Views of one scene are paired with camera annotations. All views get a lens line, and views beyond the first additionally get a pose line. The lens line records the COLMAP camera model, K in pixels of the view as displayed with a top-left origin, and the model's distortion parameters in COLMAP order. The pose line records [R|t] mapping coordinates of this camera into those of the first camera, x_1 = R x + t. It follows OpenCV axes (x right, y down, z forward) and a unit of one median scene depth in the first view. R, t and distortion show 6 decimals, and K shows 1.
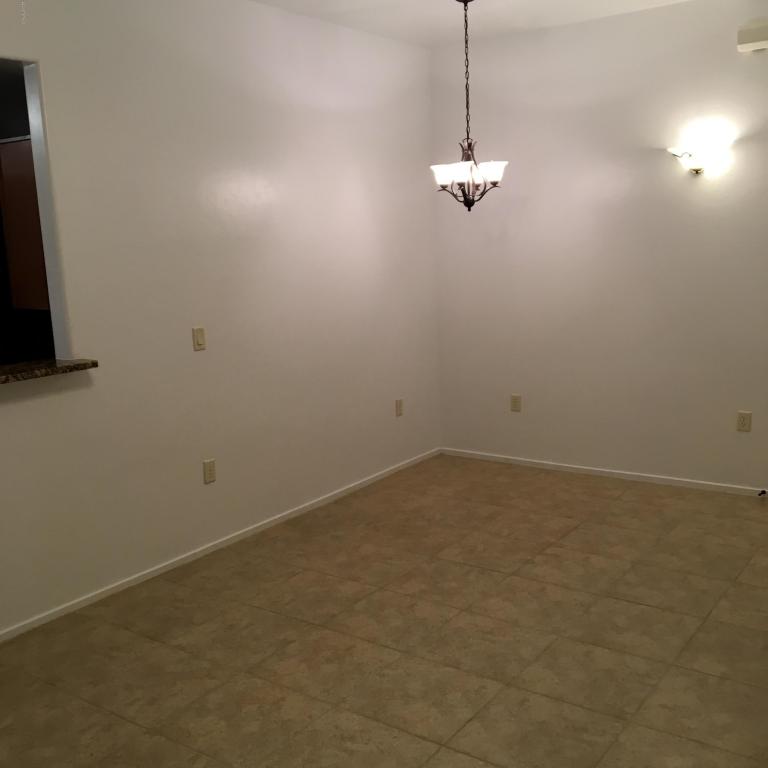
lens RADIAL K [[849.7, 0, 384.0], [0, 849.7, 384.0], [0, 0, 1]] dist [0.100454, -0.127680]
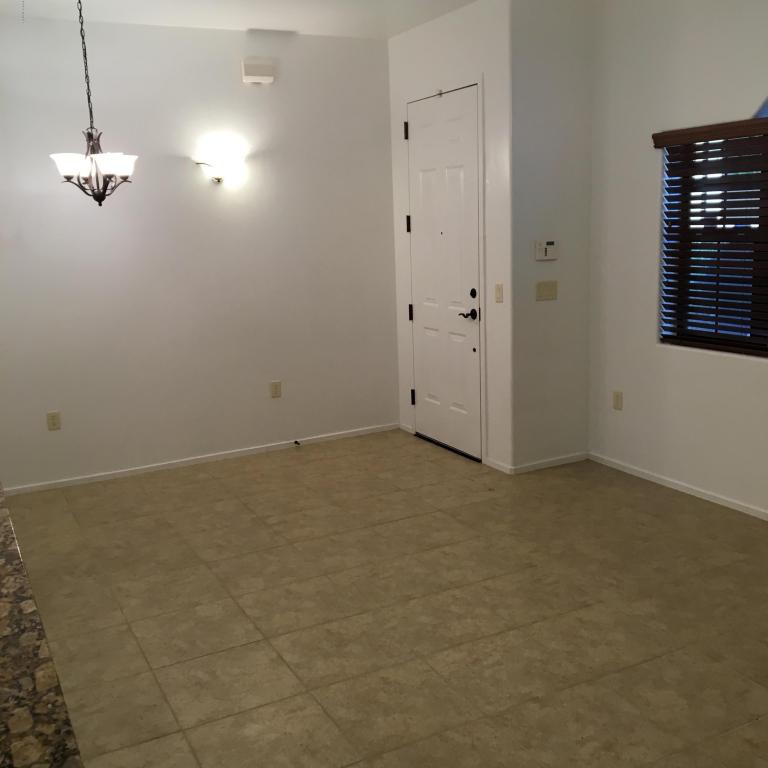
lens RADIAL K [[849.7, 0, 384.0], [0, 849.7, 384.0], [0, 0, 1]] dist [0.100454, -0.127680]
pose [[0.468914, -0.152320, 0.870010, -0.608235], [0.178925, 0.980976, 0.075312, -0.028936], [-0.864931, 0.120352, 0.487248, 0.309005]]
